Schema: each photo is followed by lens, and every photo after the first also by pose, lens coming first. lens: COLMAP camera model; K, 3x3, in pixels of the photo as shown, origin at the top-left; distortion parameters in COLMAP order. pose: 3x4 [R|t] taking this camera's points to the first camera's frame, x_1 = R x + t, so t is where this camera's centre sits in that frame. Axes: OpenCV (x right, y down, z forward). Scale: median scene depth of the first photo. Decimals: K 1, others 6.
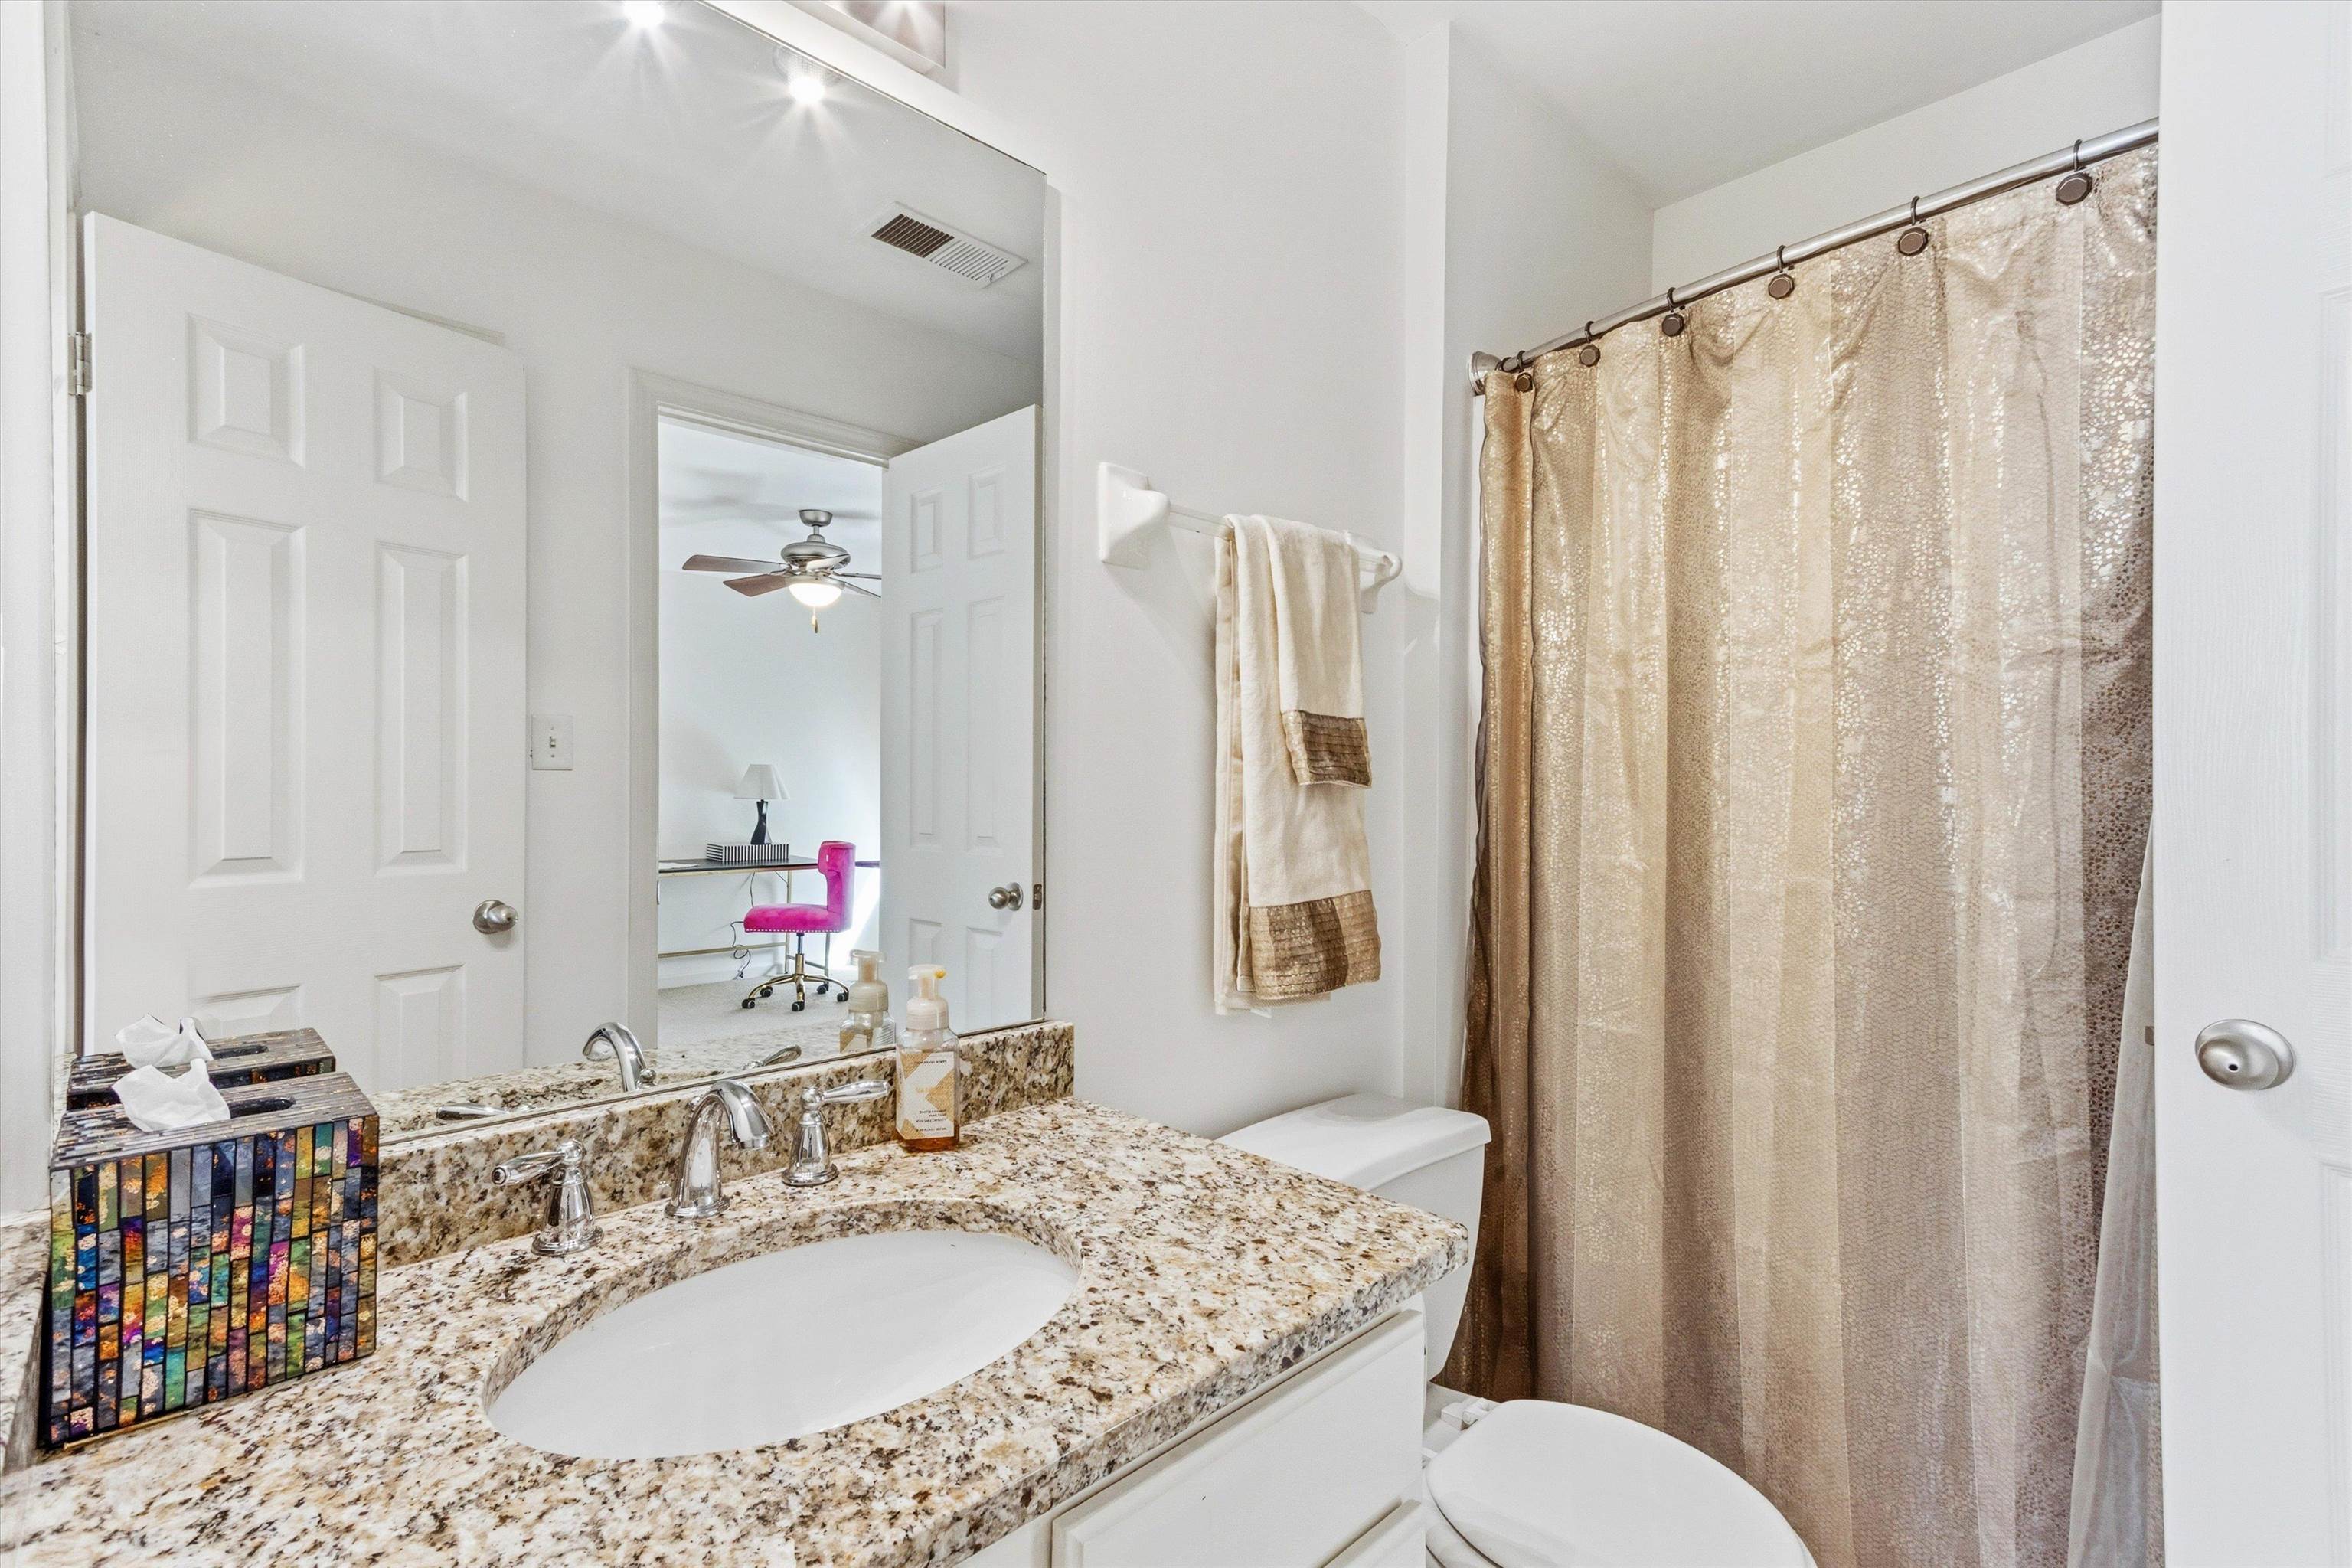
lens RADIAL K [[1064.8, 0, 1170.6], [0, 1064.8, 792.6], [0, 0, 1]] dist [0.013535, -0.000119]
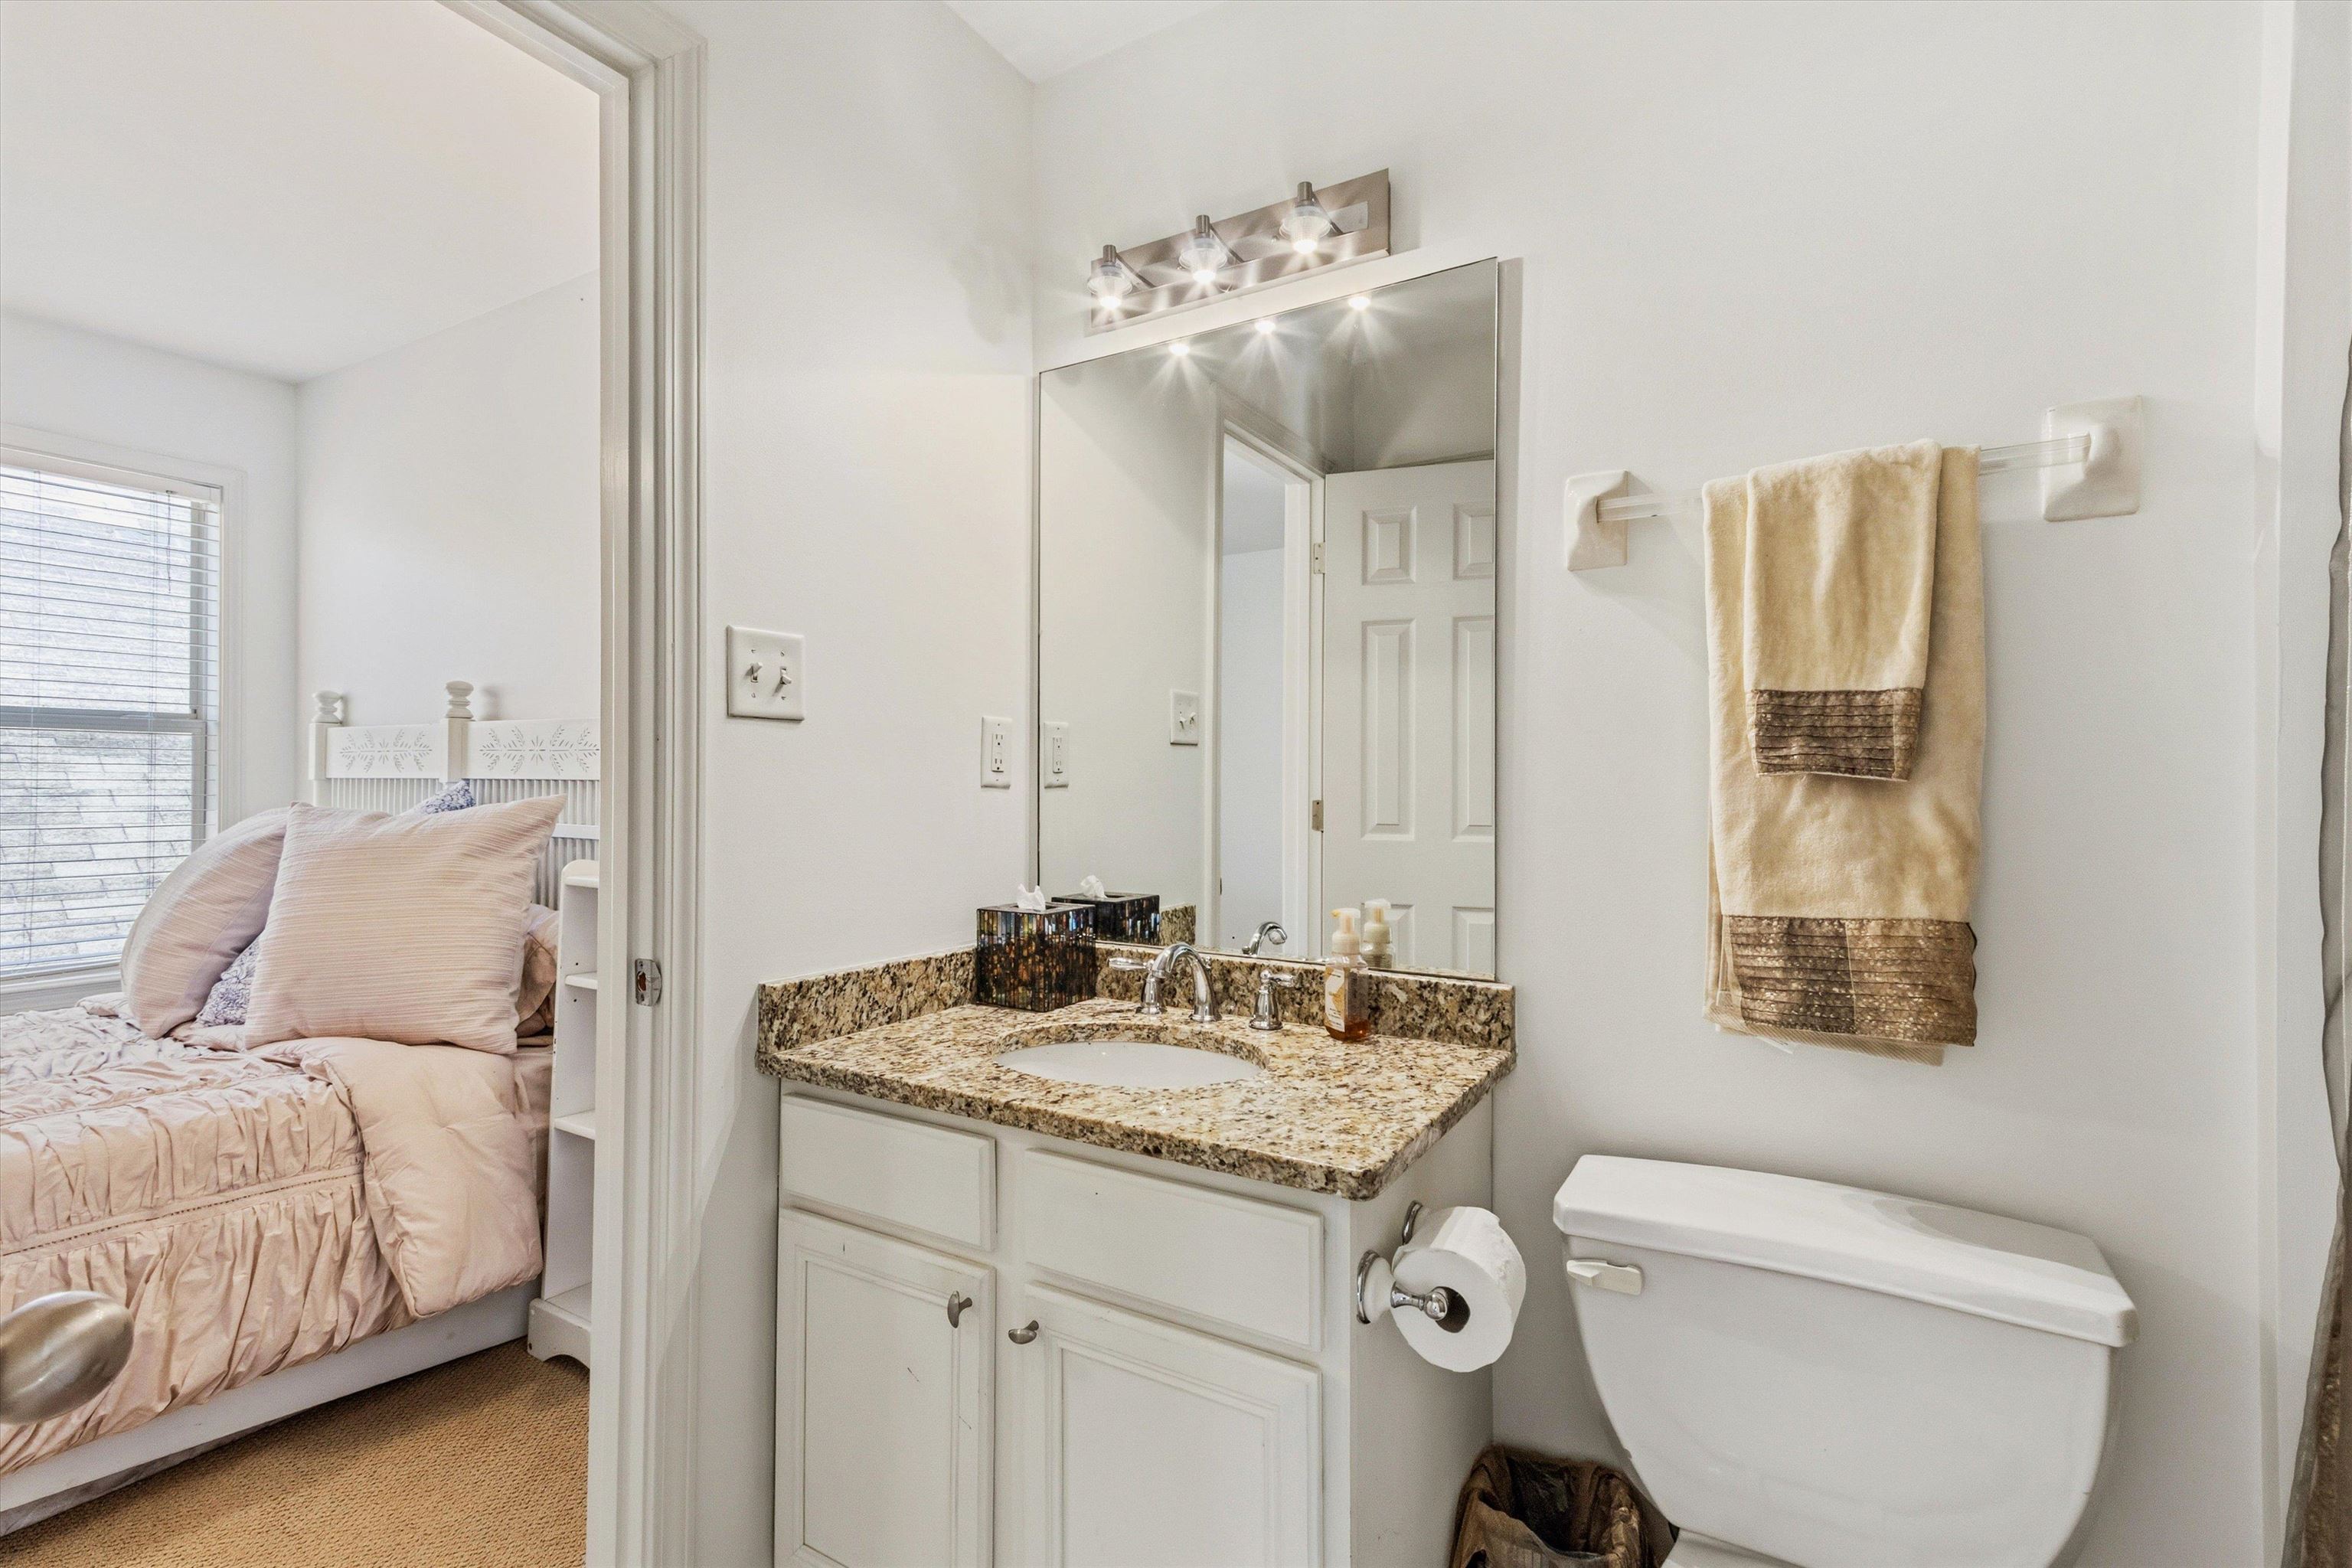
lens RADIAL K [[1064.8, 0, 1169.1], [0, 1064.8, 764.5], [0, 0, 1]] dist [0.013535, -0.000119]
pose [[0.257457, -0.015642, -0.966163, 0.973427], [-0.005040, 0.999834, -0.017530, -0.000553], [0.966276, 0.009382, 0.257336, 0.376146]]
